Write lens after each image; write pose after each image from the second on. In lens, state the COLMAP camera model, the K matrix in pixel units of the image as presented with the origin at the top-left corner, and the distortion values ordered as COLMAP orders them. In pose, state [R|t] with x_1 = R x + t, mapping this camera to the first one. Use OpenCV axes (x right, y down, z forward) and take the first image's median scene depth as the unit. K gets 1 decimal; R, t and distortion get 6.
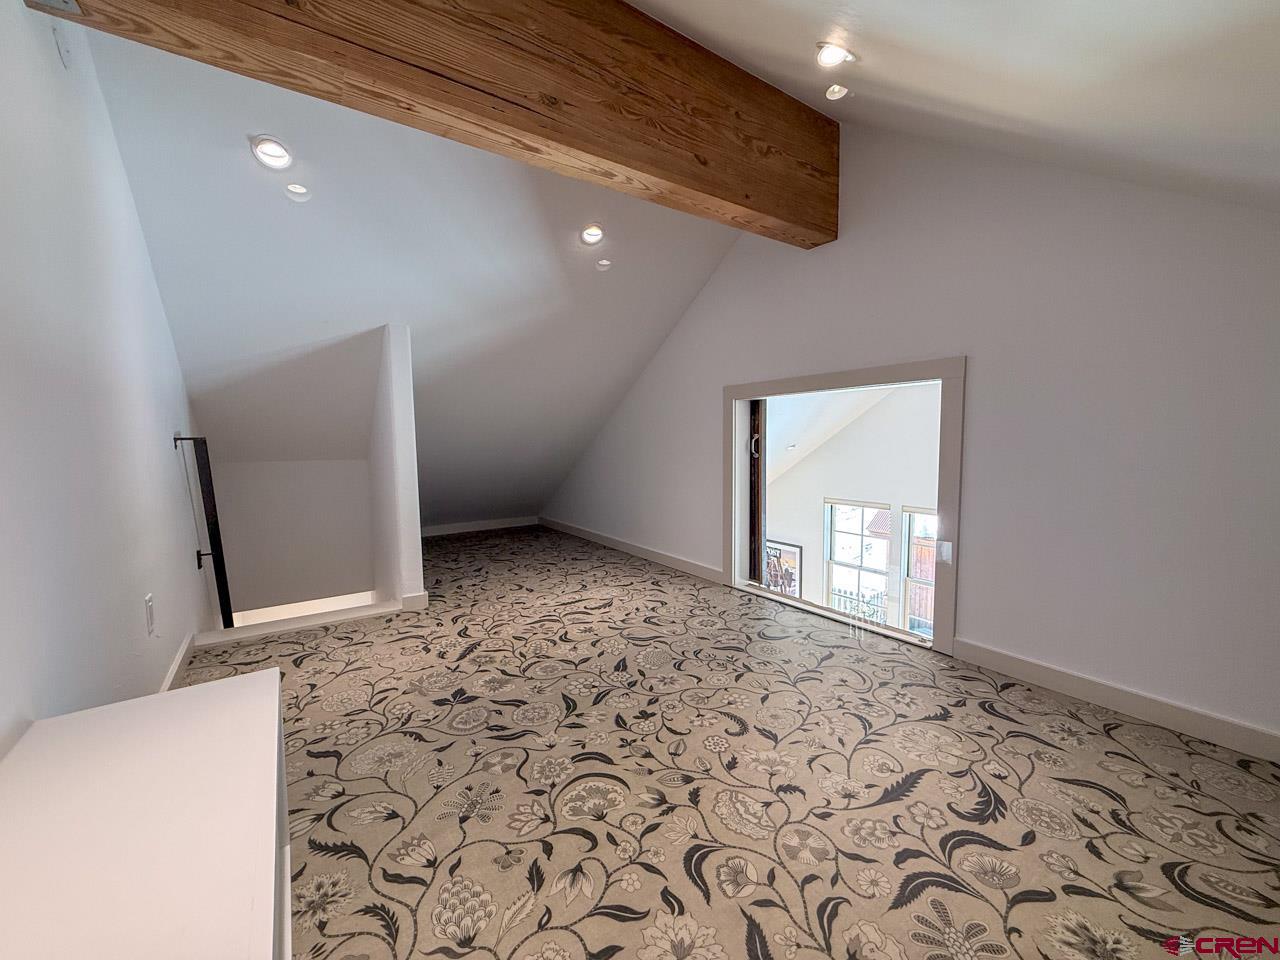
lens RADIAL K [[509.5, 0, 640.0], [0, 509.5, 483.8], [0, 0, 1]] dist [0.000416, -0.000646]
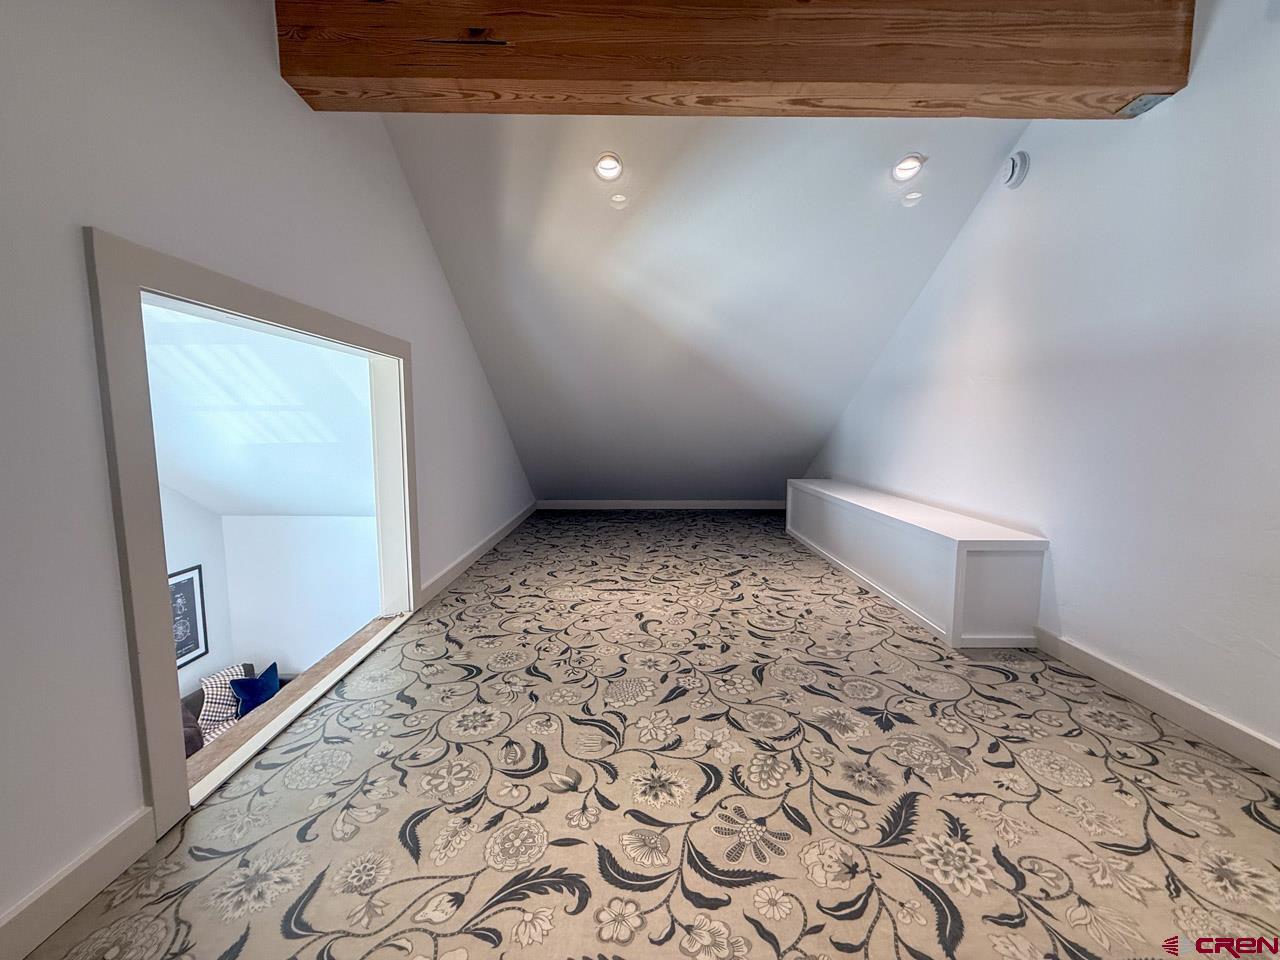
lens RADIAL K [[509.5, 0, 637.7], [0, 509.5, 477.3], [0, 0, 1]] dist [0.000416, -0.000646]
pose [[-0.826368, -0.048579, 0.561031, -0.456471], [0.058511, 0.983473, 0.171341, -0.126735], [-0.560083, 0.174417, -0.809868, 1.765199]]
